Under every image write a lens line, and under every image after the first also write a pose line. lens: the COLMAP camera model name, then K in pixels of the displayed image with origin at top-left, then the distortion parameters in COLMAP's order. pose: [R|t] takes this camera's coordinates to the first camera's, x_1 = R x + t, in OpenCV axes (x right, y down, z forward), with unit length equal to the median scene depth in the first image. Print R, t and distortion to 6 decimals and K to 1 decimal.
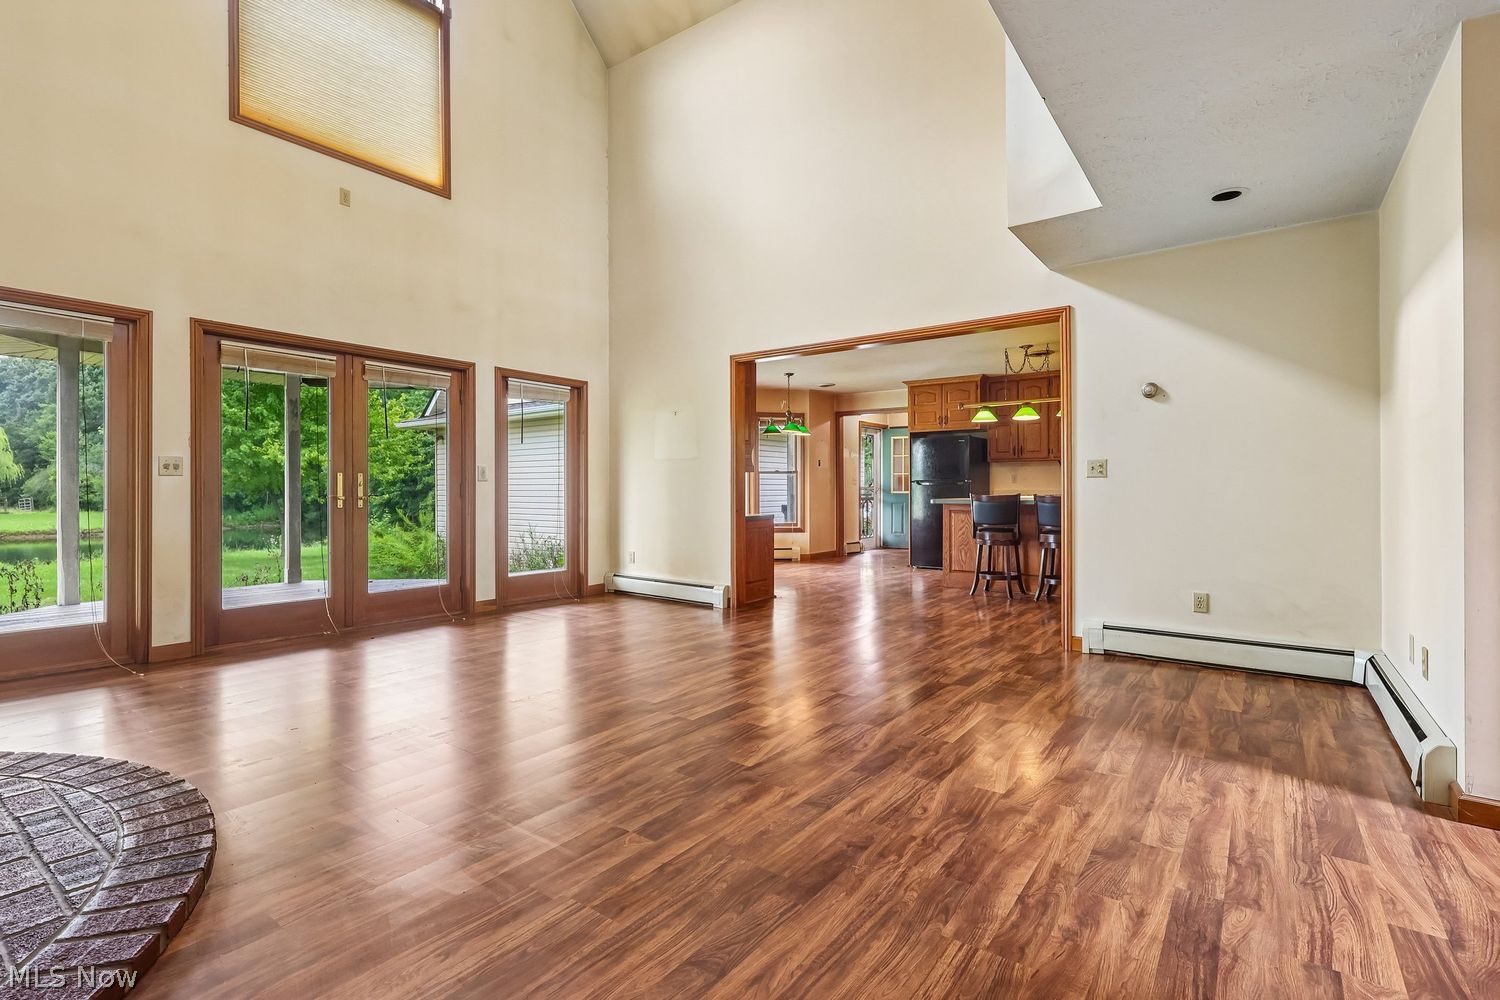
lens RADIAL K [[712.3, 0, 742.2], [0, 712.3, 497.7], [0, 0, 1]] dist [0.003388, -0.000423]
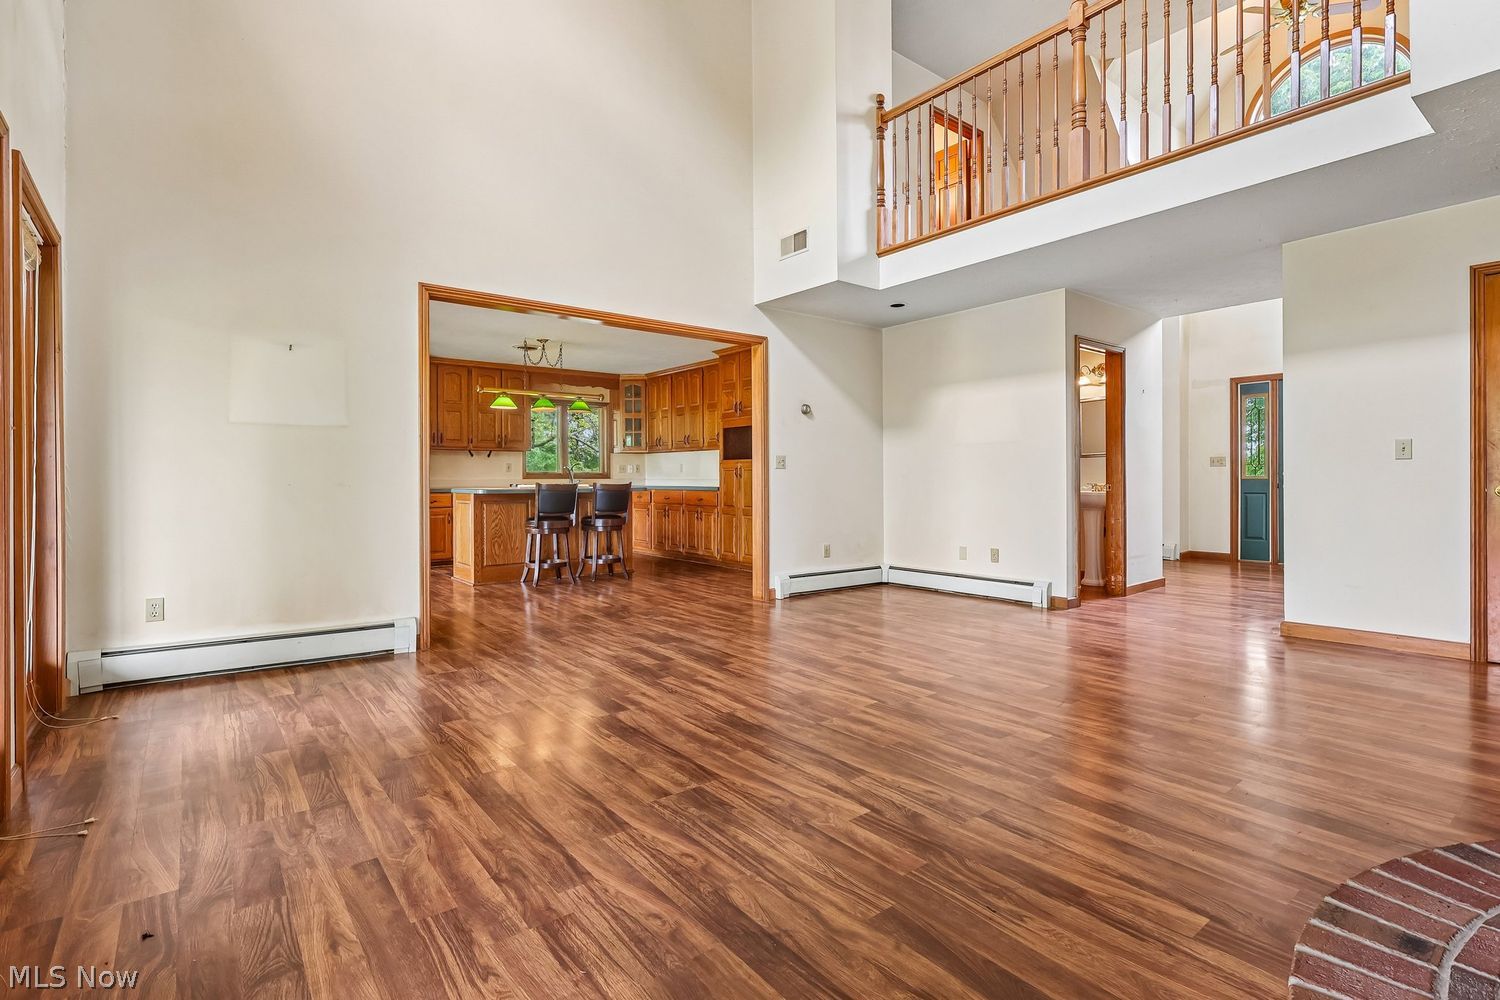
lens RADIAL K [[712.3, 0, 743.0], [0, 712.3, 487.3], [0, 0, 1]] dist [0.003388, -0.000423]
pose [[0.263732, -0.010516, 0.964539, -0.838242], [0.013711, 0.999880, 0.007152, -0.003758], [-0.964498, 0.011339, 0.263845, 0.715663]]
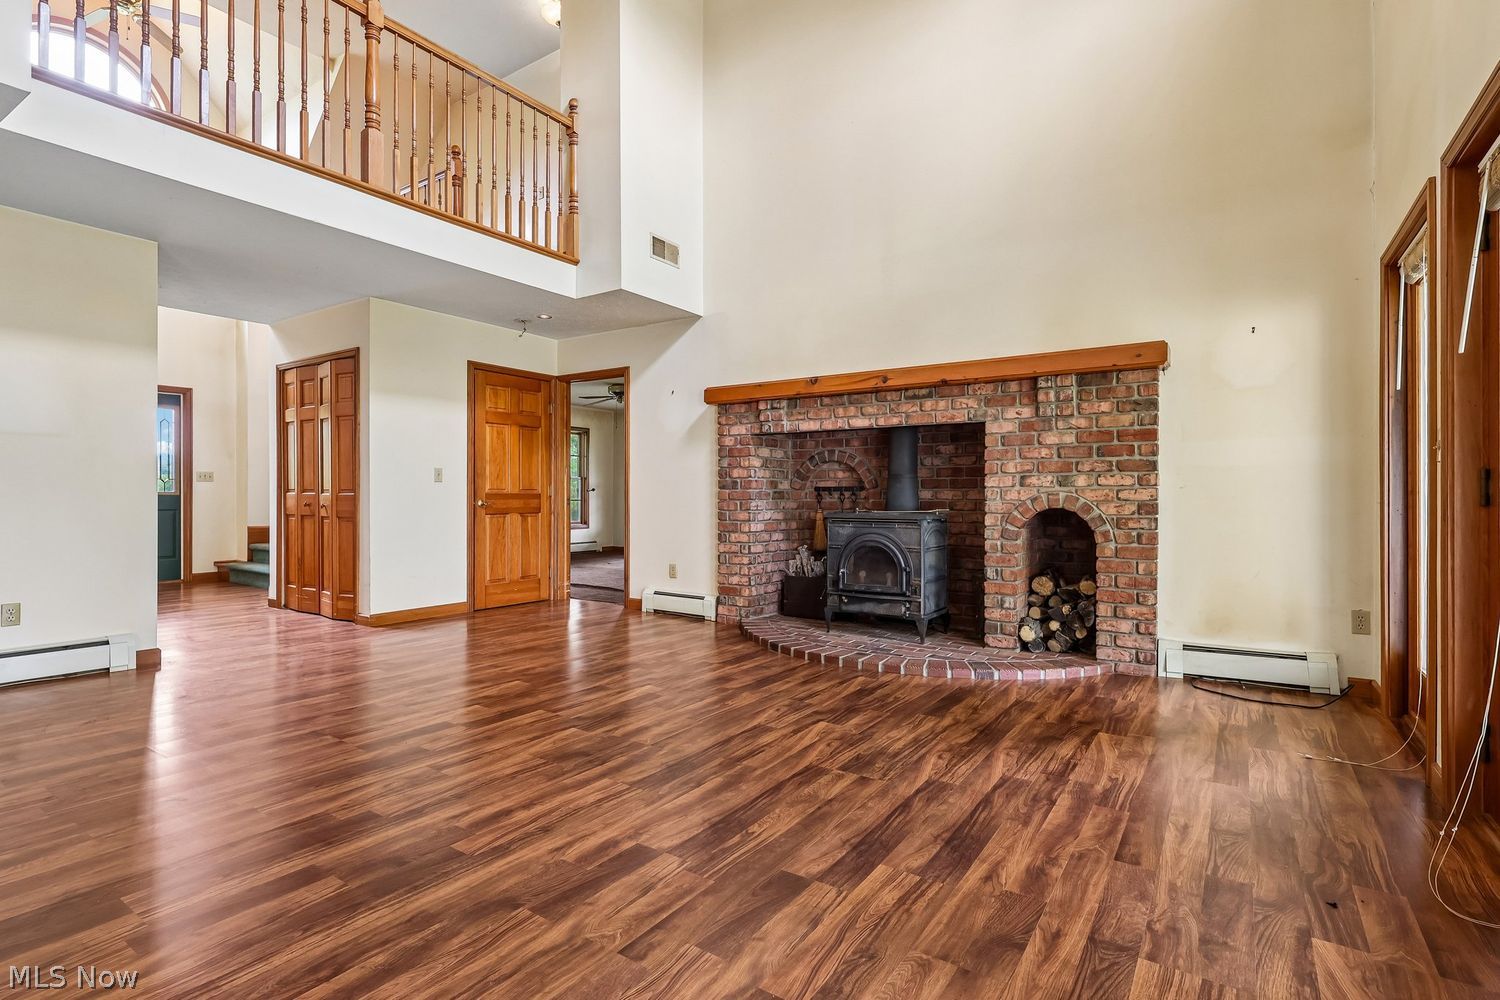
lens RADIAL K [[712.3, 0, 741.0], [0, 712.3, 496.7], [0, 0, 1]] dist [0.003388, -0.000423]
pose [[-0.999403, -0.004499, -0.034257, -0.234677], [-0.004851, 0.999936, 0.010223, -0.009974], [0.034209, 0.010383, -0.999361, 1.479162]]
